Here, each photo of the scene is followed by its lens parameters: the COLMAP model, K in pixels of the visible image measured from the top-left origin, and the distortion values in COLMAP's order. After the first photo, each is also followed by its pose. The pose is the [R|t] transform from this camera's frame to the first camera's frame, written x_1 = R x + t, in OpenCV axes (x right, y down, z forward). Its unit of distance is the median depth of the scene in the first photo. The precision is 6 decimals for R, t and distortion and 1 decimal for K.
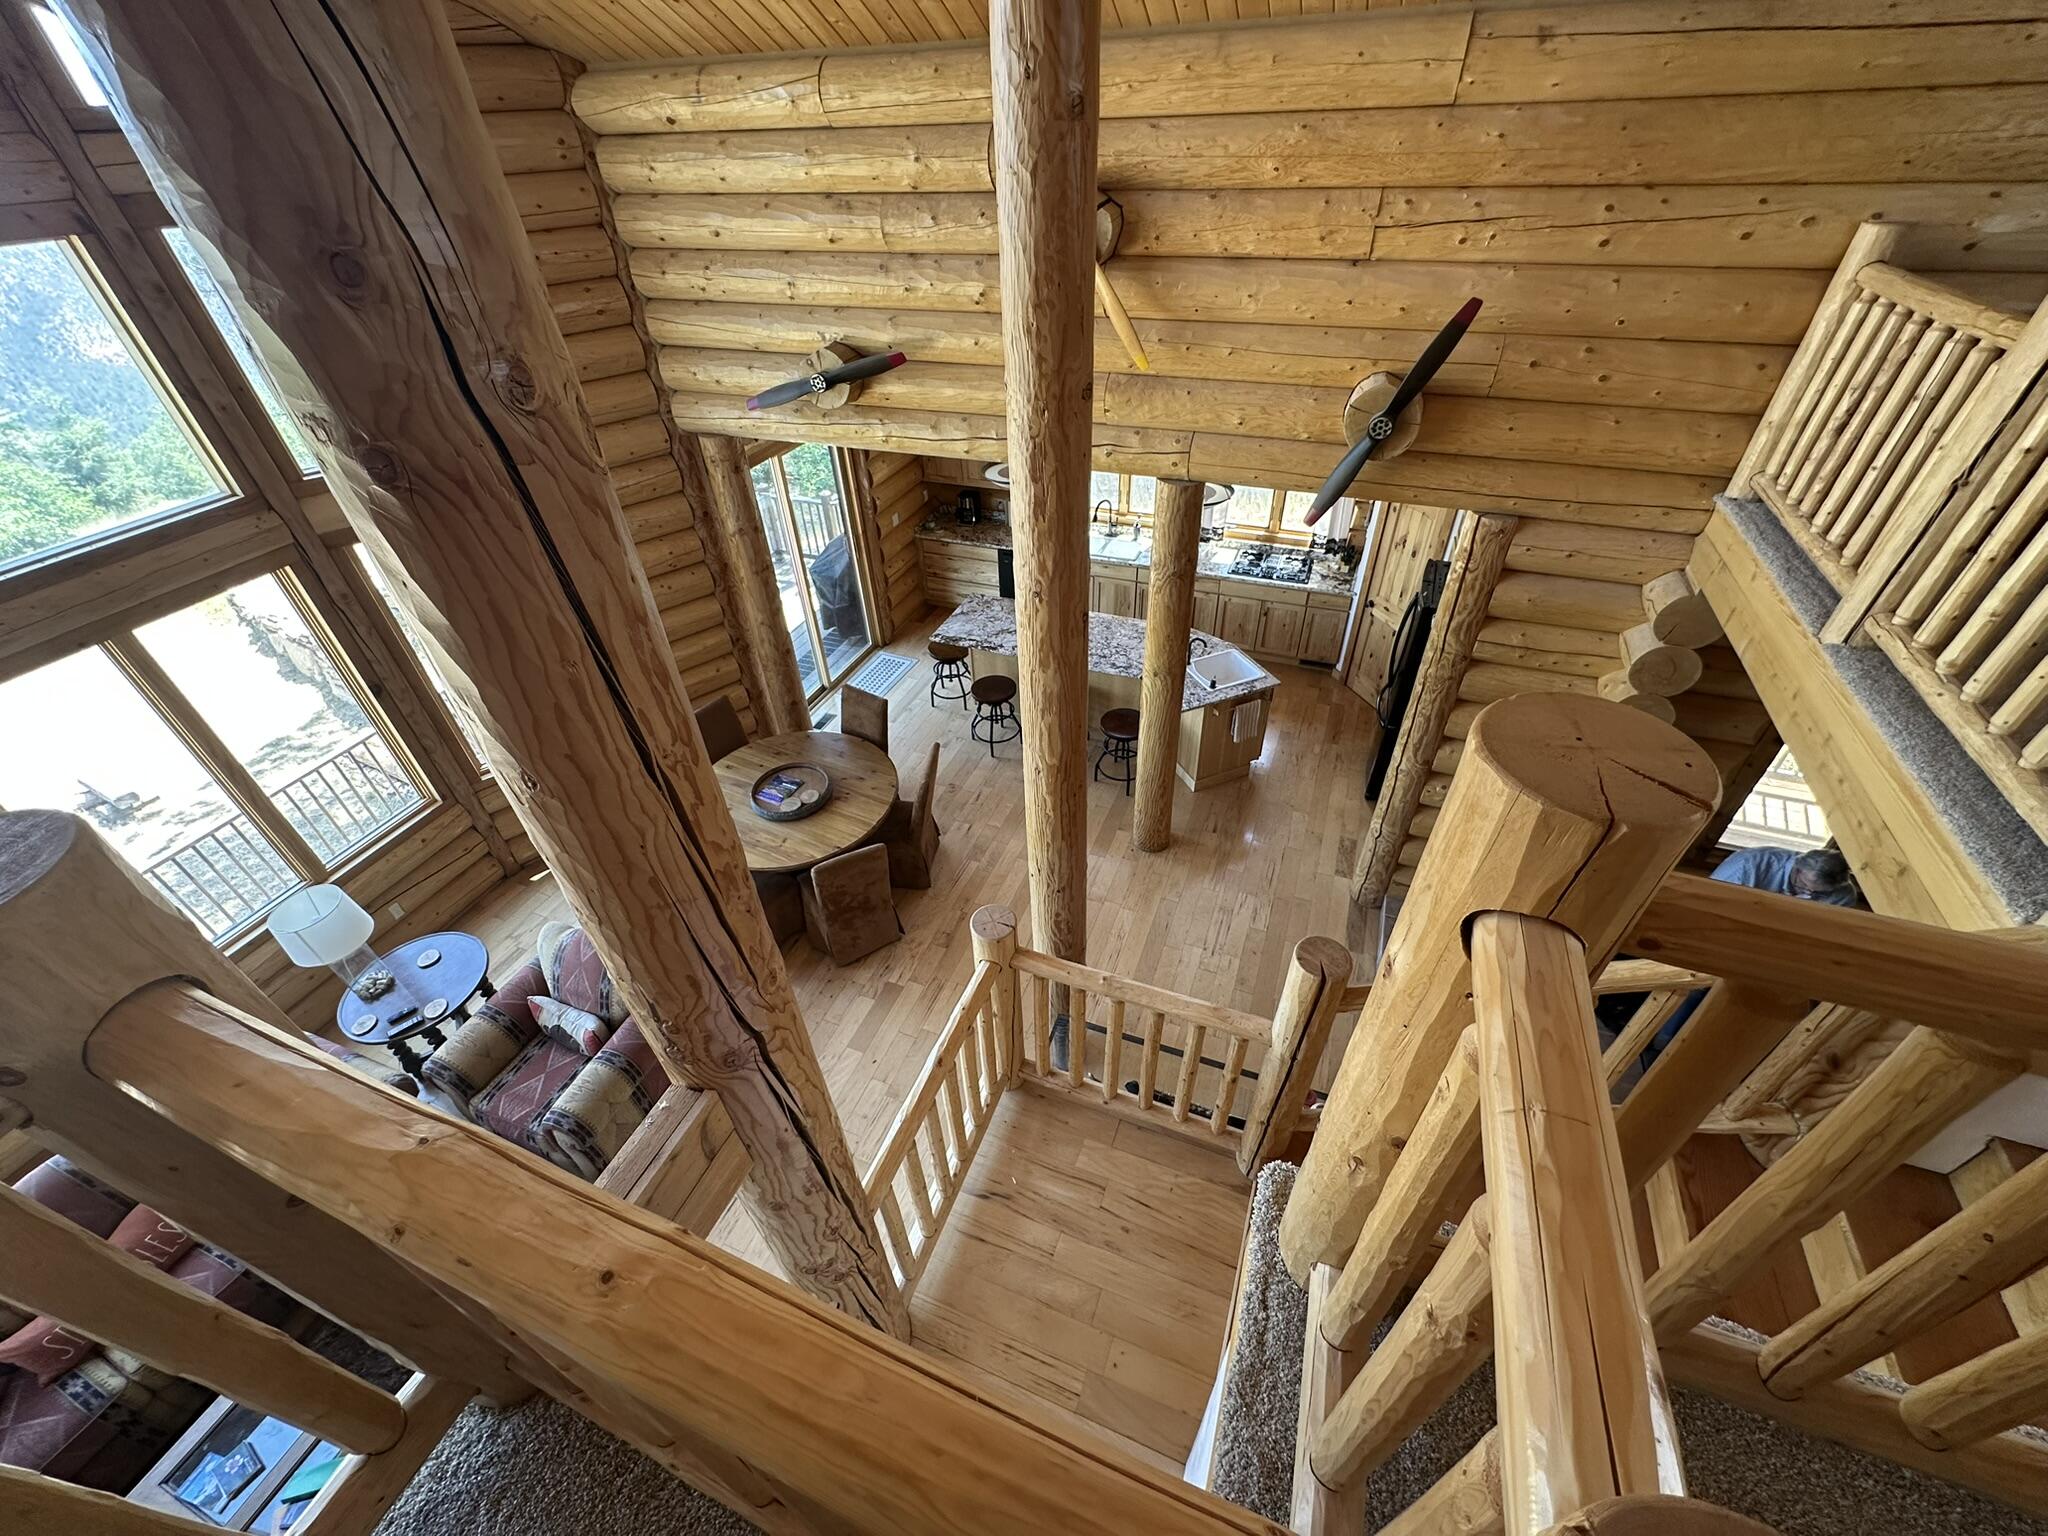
lens RADIAL K [[817.8, 0, 1023.1], [0, 817.8, 766.1], [0, 0, 1]] dist [-0.000637, 0.000453]
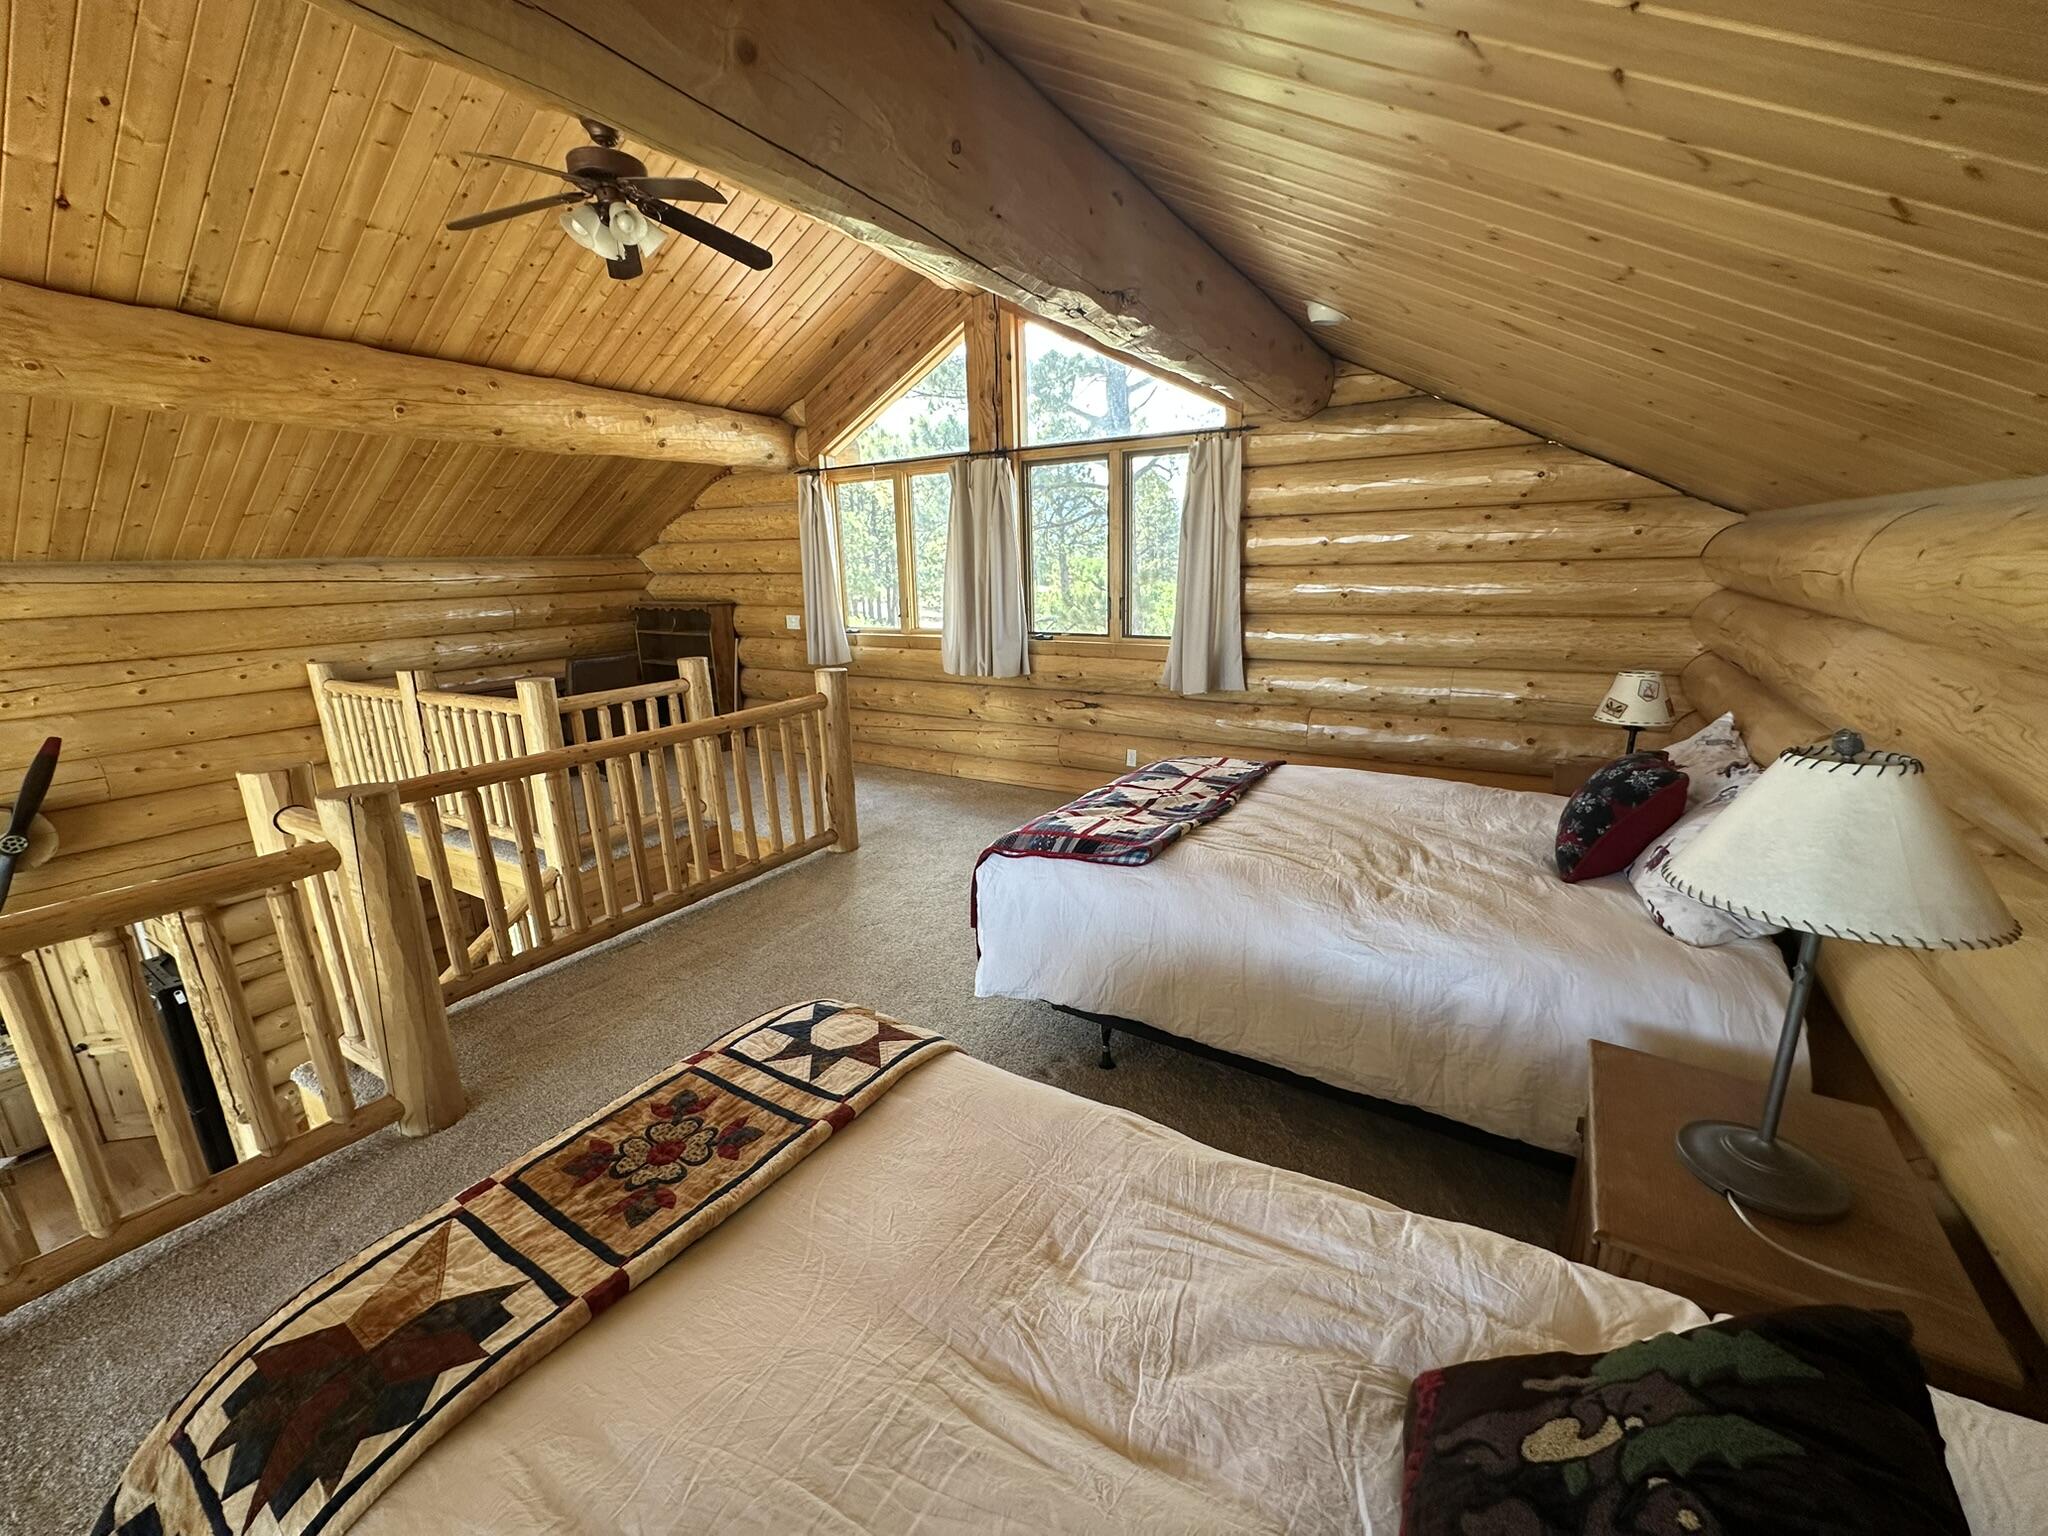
lens RADIAL K [[817.8, 0, 1023.1], [0, 817.8, 766.1], [0, 0, 1]] dist [-0.000637, 0.000453]
pose [[0.173370, -0.213086, 0.961529, -0.277993], [0.630928, 0.773693, 0.057699, 0.230520], [-0.756223, 0.596652, 0.268577, -0.313219]]
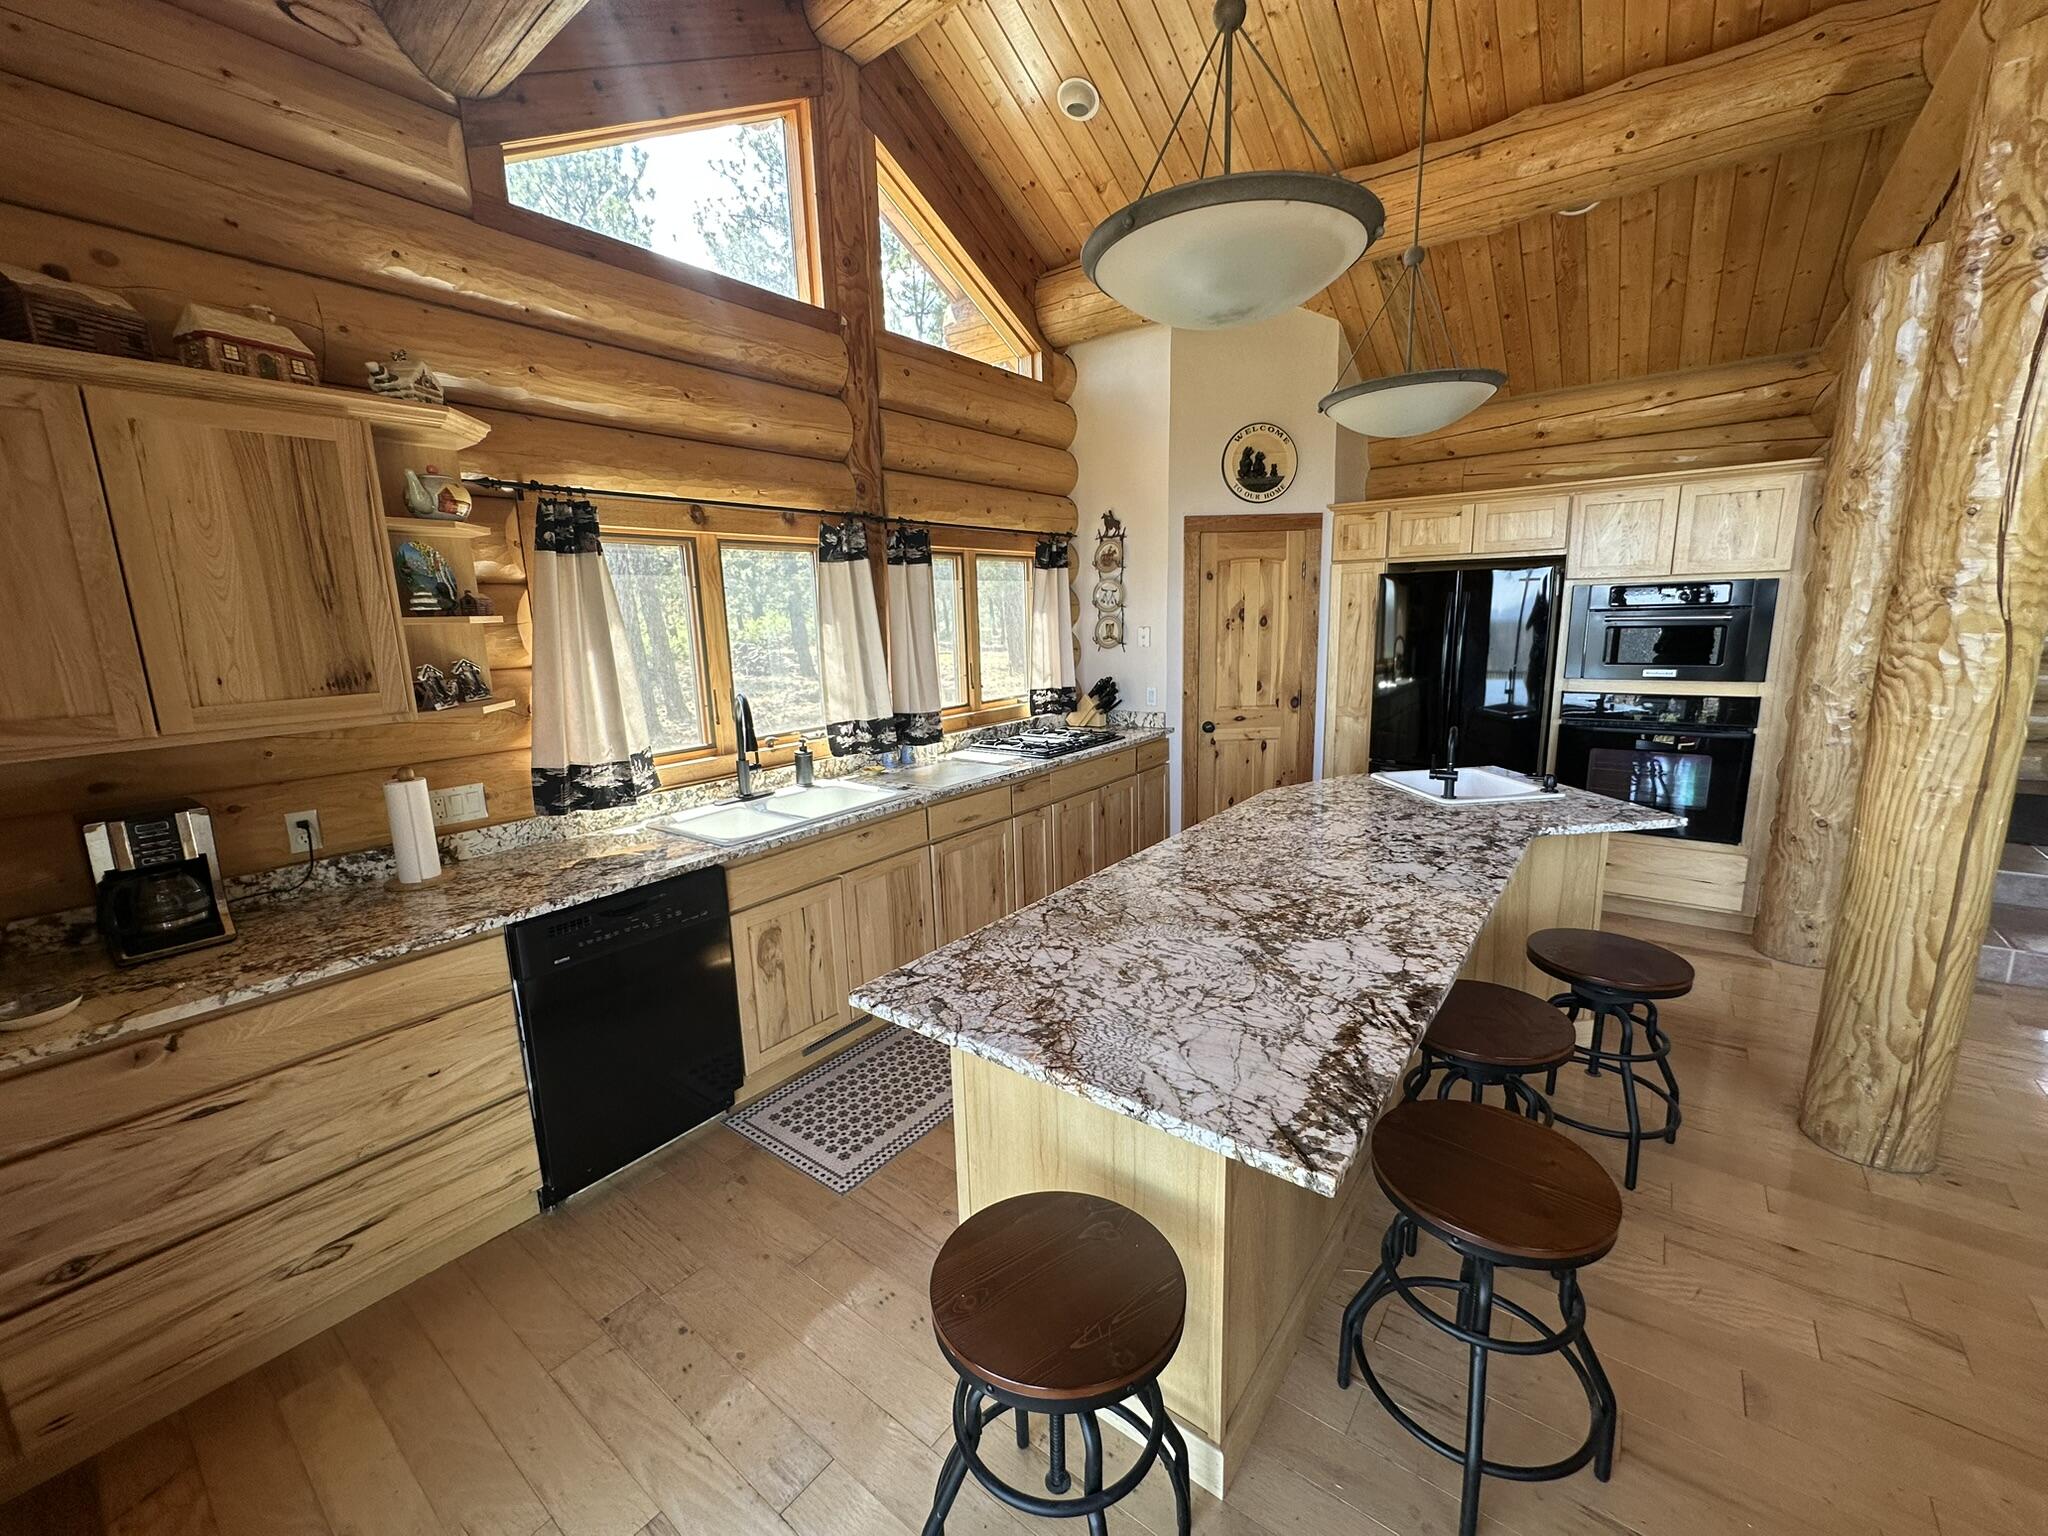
lens RADIAL K [[817.8, 0, 1023.1], [0, 817.8, 766.1], [0, 0, 1]] dist [-0.000637, 0.000453]
pose [[0.272131, -0.152161, 0.950154, -0.330403], [0.619909, 0.782938, -0.052164, -0.314035], [-0.735974, 0.603204, 0.307388, 1.254307]]
